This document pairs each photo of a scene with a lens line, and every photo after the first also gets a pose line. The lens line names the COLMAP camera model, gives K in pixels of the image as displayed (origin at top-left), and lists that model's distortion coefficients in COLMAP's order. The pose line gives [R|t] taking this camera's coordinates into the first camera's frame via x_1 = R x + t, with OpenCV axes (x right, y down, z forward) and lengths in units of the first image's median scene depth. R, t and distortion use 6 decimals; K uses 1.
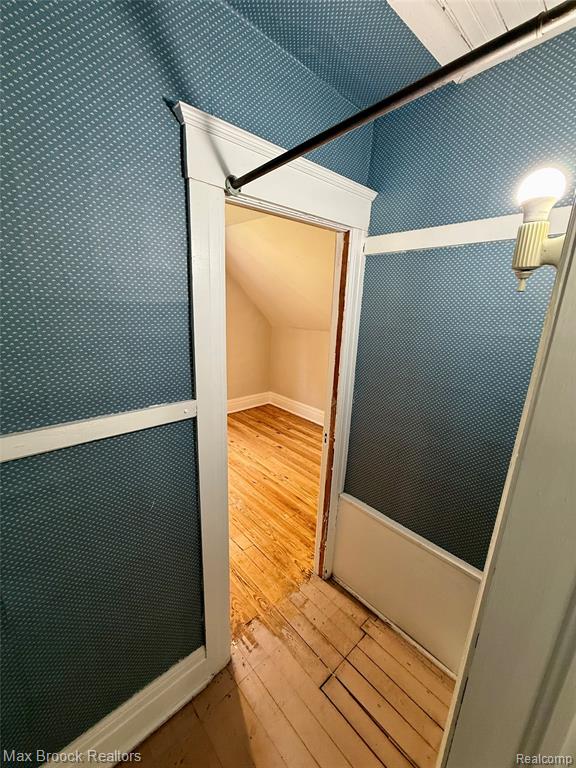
lens RADIAL K [[305.1, 0, 288.0], [0, 305.1, 384.0], [0, 0, 1]] dist [0.002158, 0.000526]
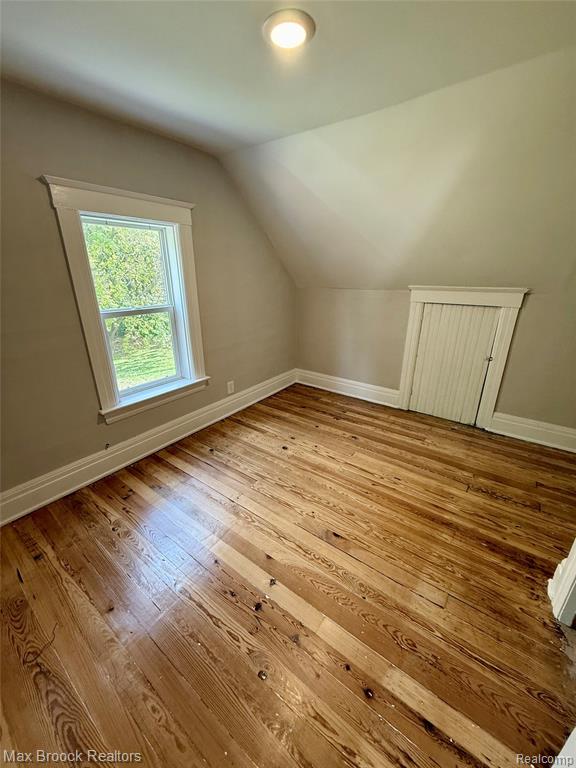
lens RADIAL K [[305.1, 0, 288.0], [0, 305.1, 384.0], [0, 0, 1]] dist [0.002158, 0.000526]
pose [[0.979193, -0.106301, 0.172862, -0.285813], [0.087105, 0.989528, 0.115096, -0.038276], [-0.183287, -0.097644, 0.978198, 0.217965]]
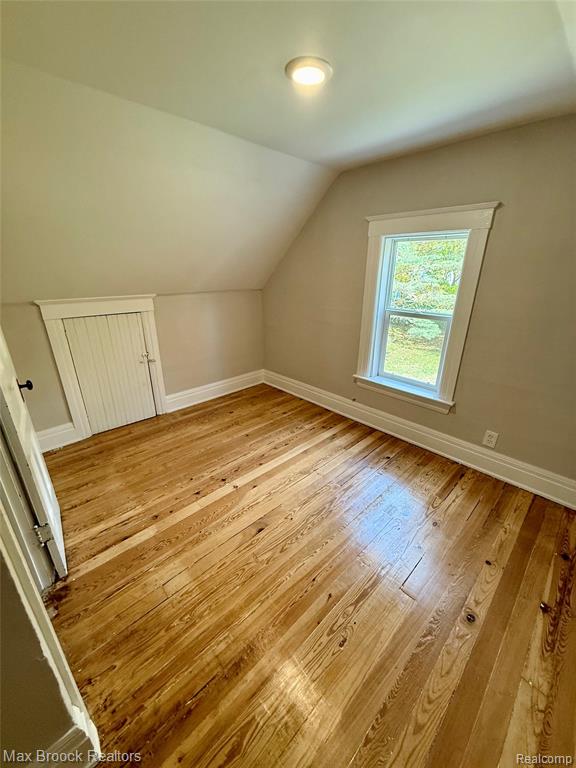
lens RADIAL K [[305.1, 0, 288.0], [0, 305.1, 384.0], [0, 0, 1]] dist [0.002158, 0.000526]
pose [[0.031342, 0.325484, -0.945028, 0.222804], [-0.254945, 0.916821, 0.307313, -0.131114], [0.966447, 0.231299, 0.111716, 0.560502]]
